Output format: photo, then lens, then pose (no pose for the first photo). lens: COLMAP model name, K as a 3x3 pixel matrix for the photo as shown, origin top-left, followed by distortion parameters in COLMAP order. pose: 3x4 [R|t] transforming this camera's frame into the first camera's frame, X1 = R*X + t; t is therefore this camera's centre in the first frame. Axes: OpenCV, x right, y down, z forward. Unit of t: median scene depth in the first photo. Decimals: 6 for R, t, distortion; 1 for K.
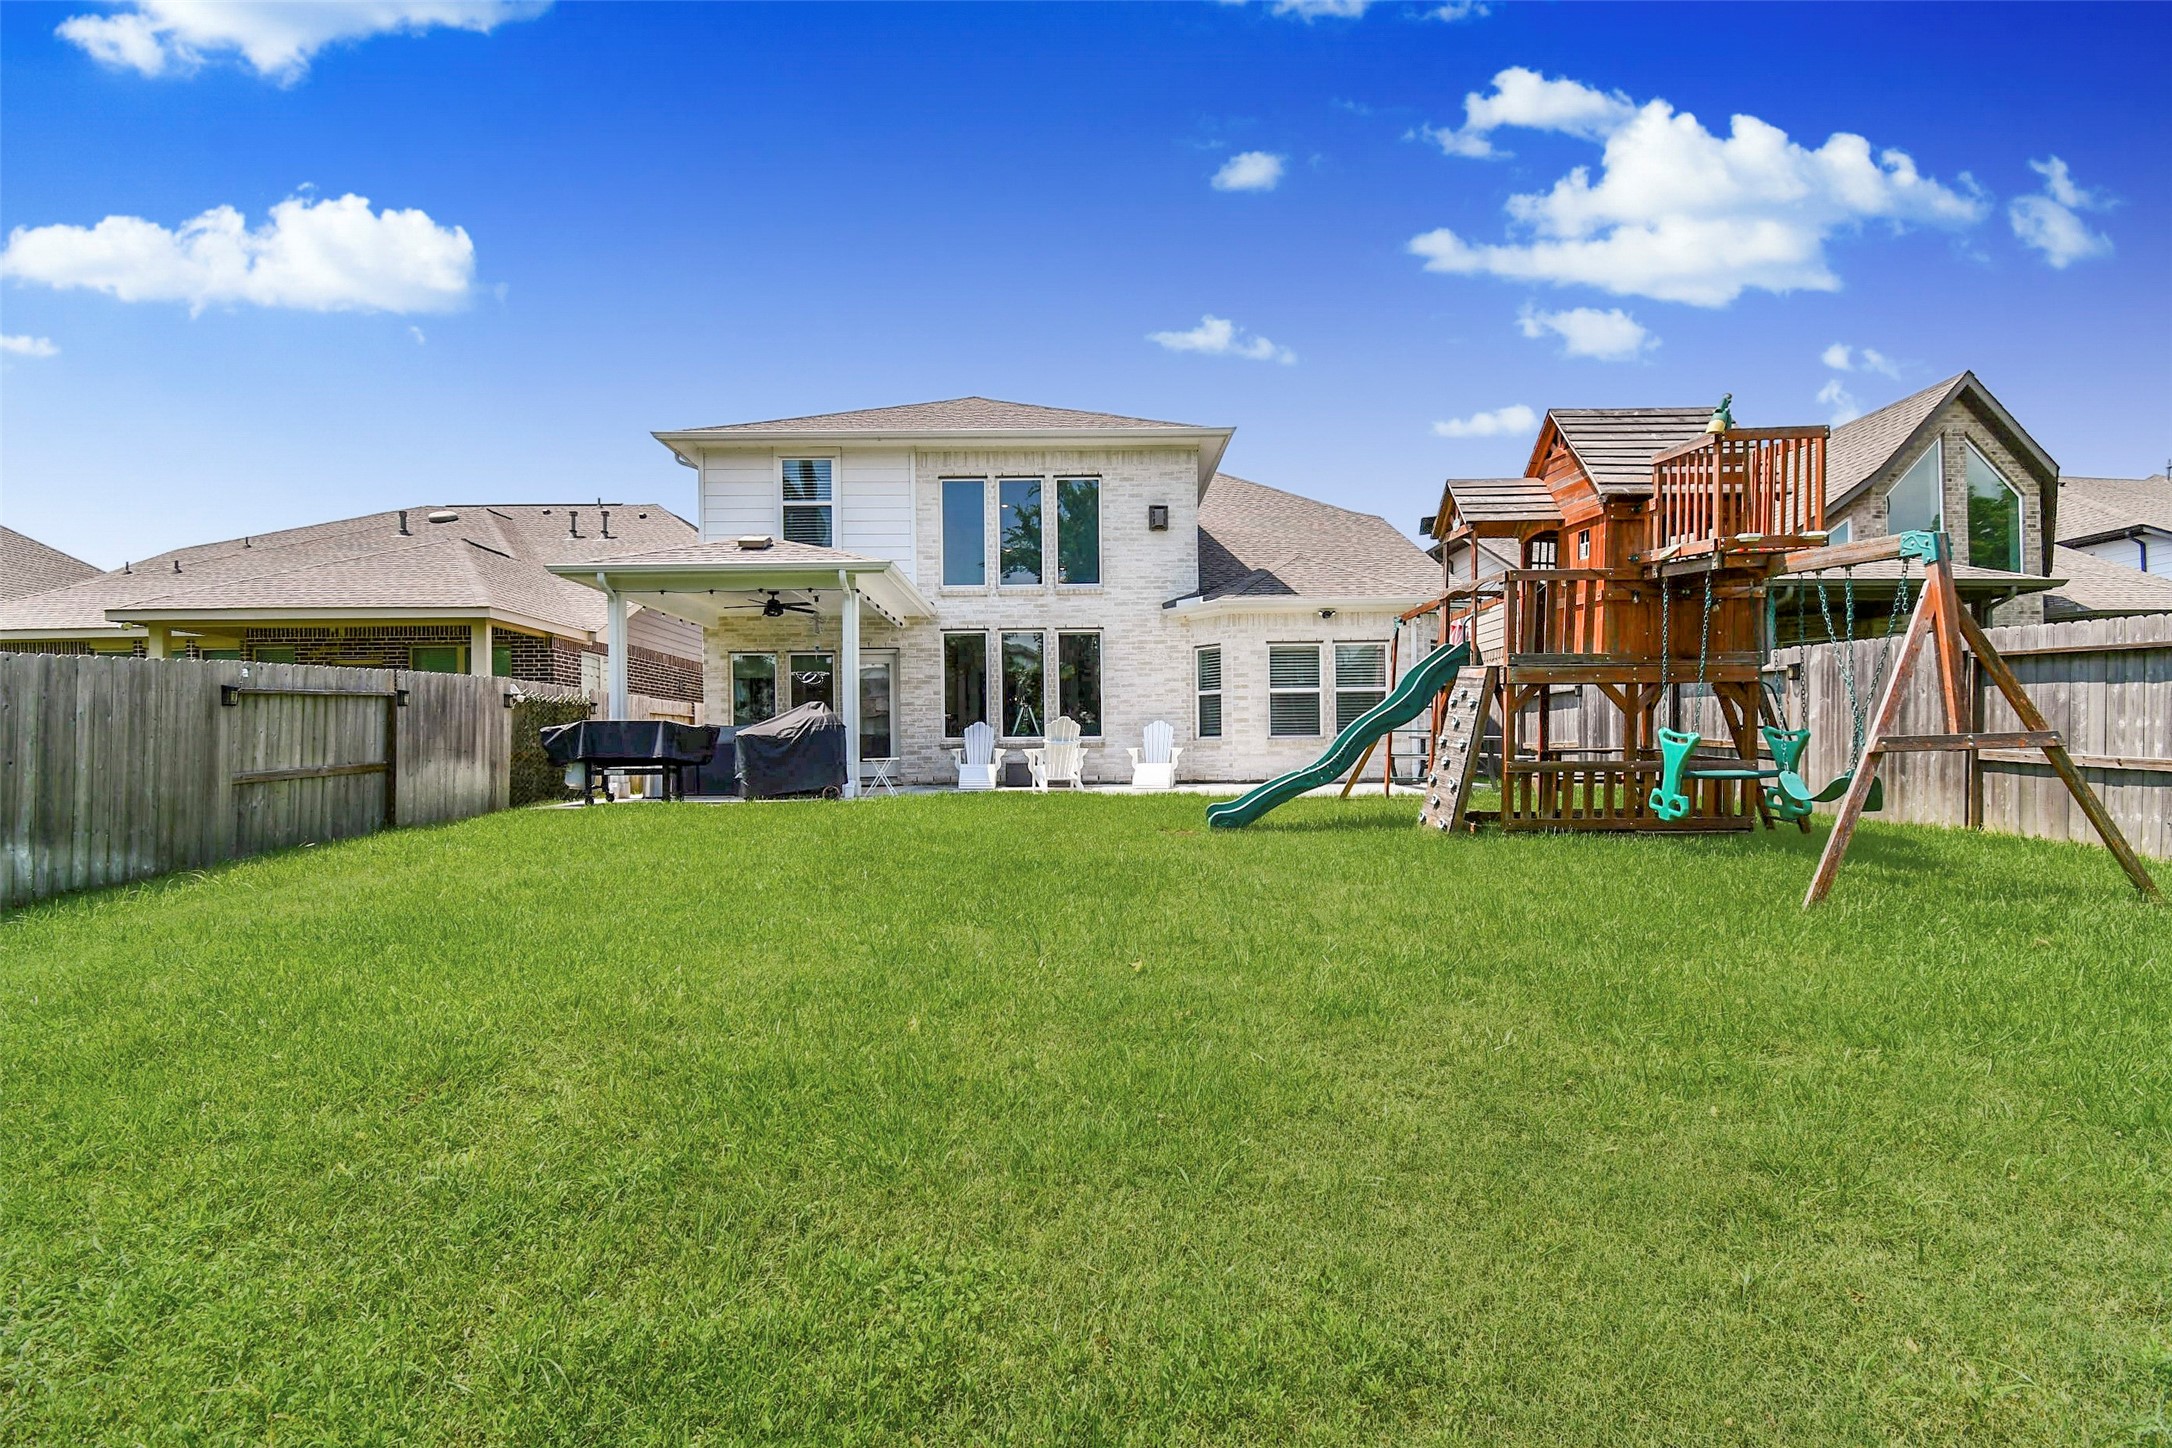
lens RADIAL K [[966.2, 0, 1086.2], [0, 966.2, 726.8], [0, 0, 1]] dist [0.004763, -0.001562]
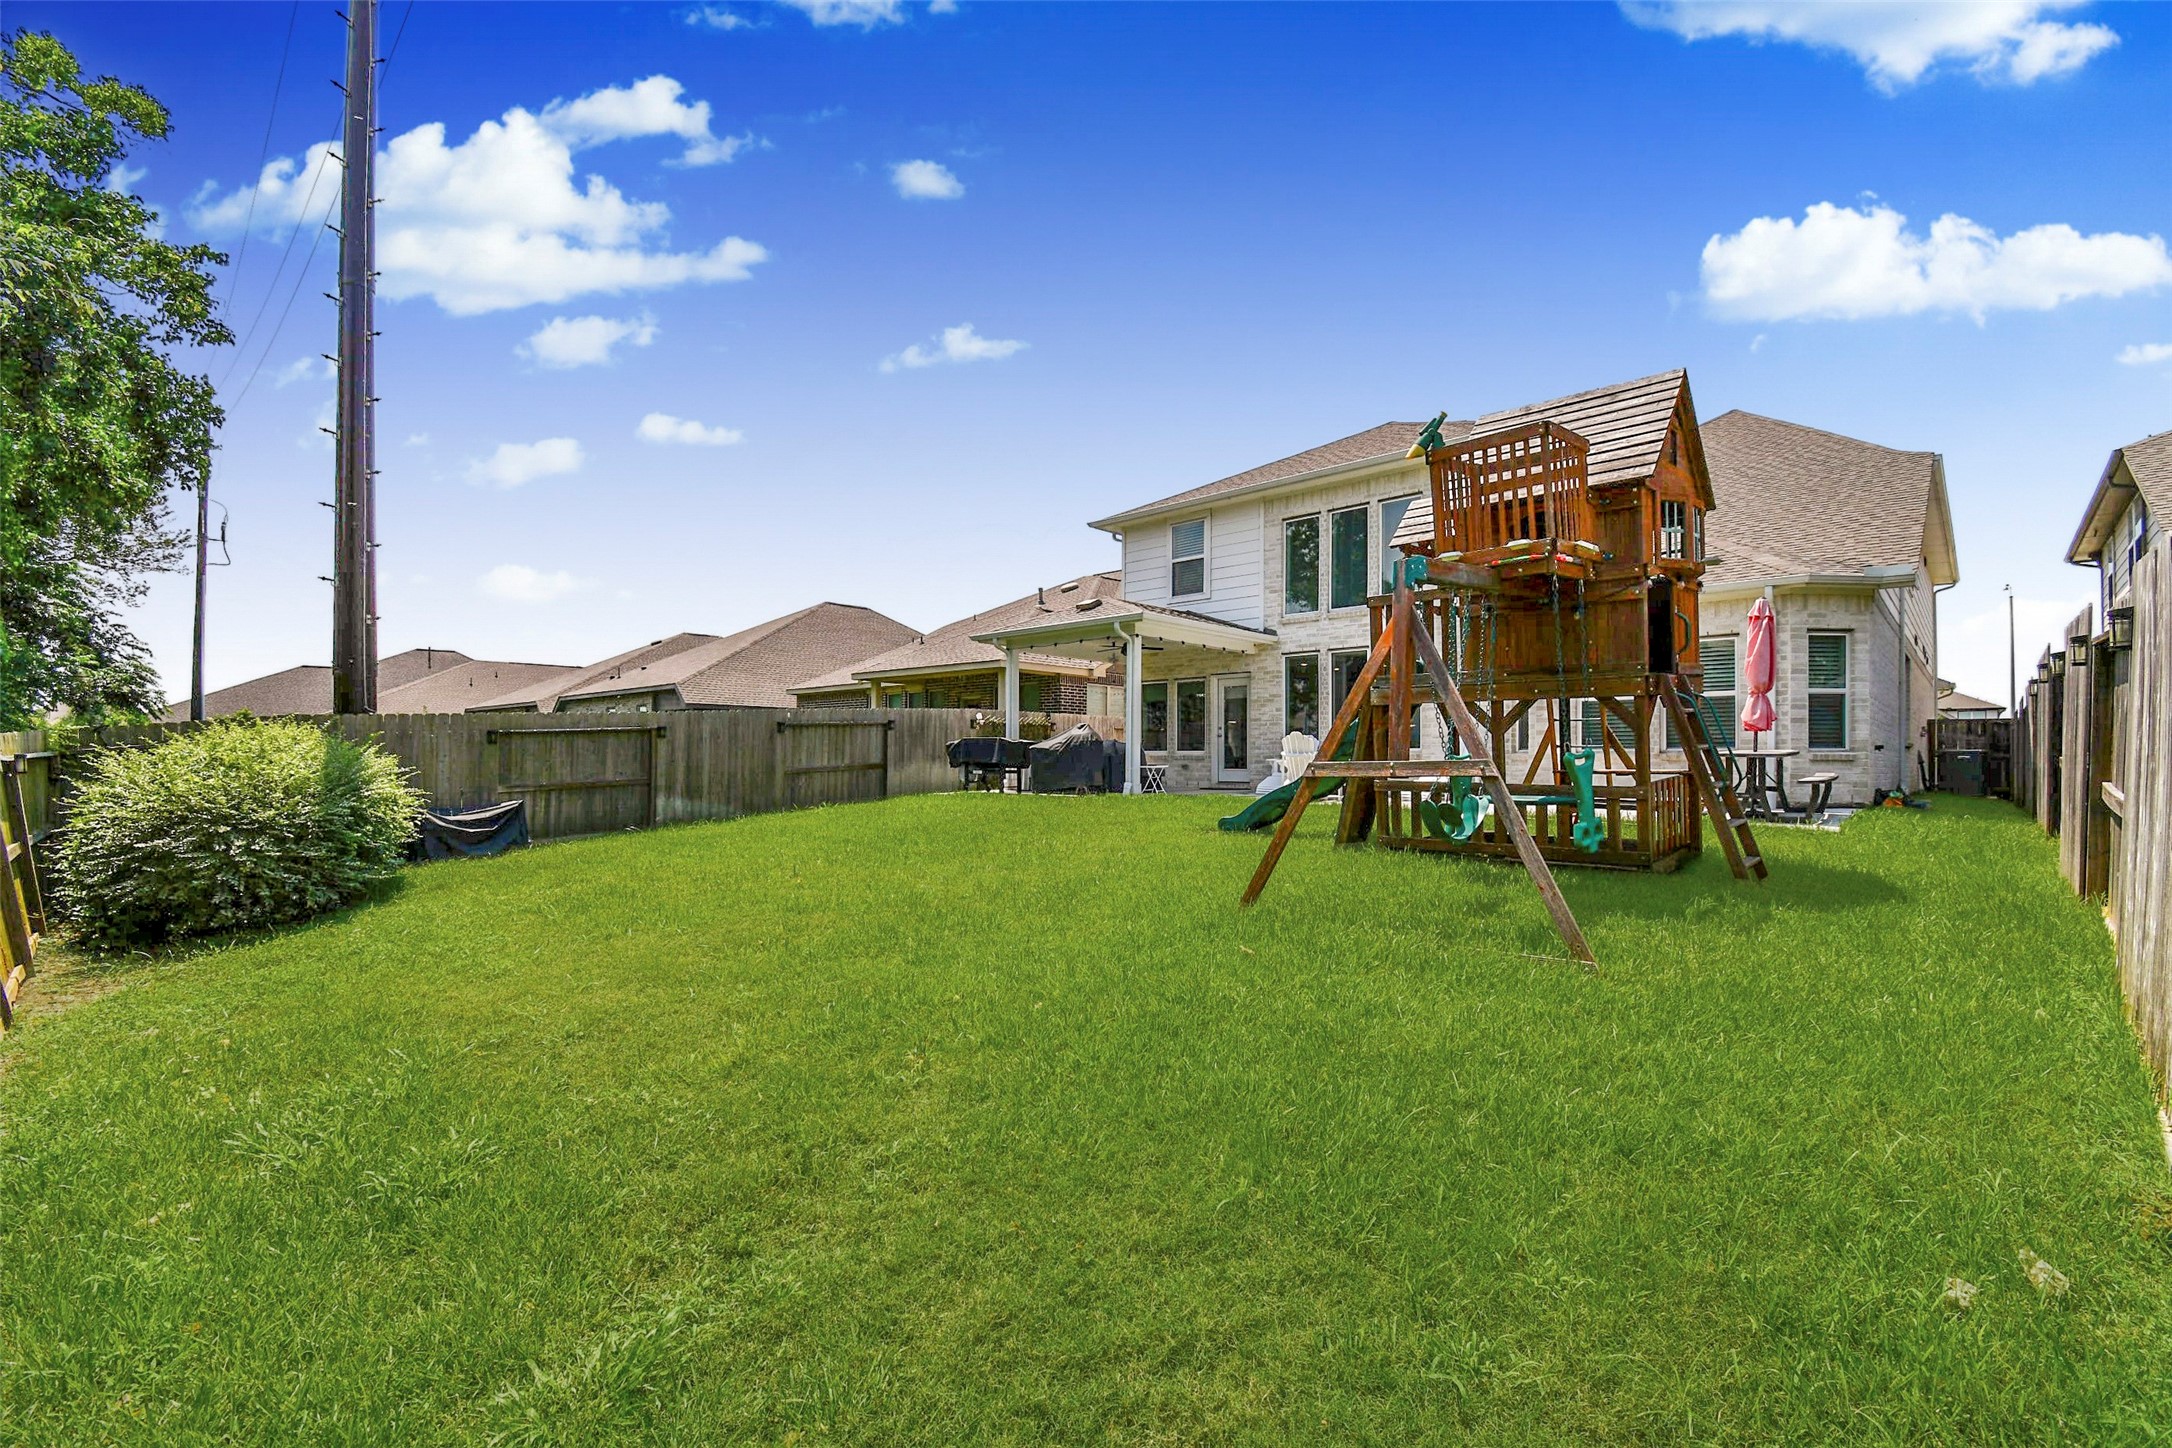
lens RADIAL K [[966.2, 0, 1084.4], [0, 966.2, 729.9], [0, 0, 1]] dist [0.004763, -0.001562]
pose [[0.721248, -0.007944, -0.692631, 0.680511], [0.007300, 0.999966, -0.003867, -0.011732], [0.692638, -0.002267, 0.721282, 0.023364]]
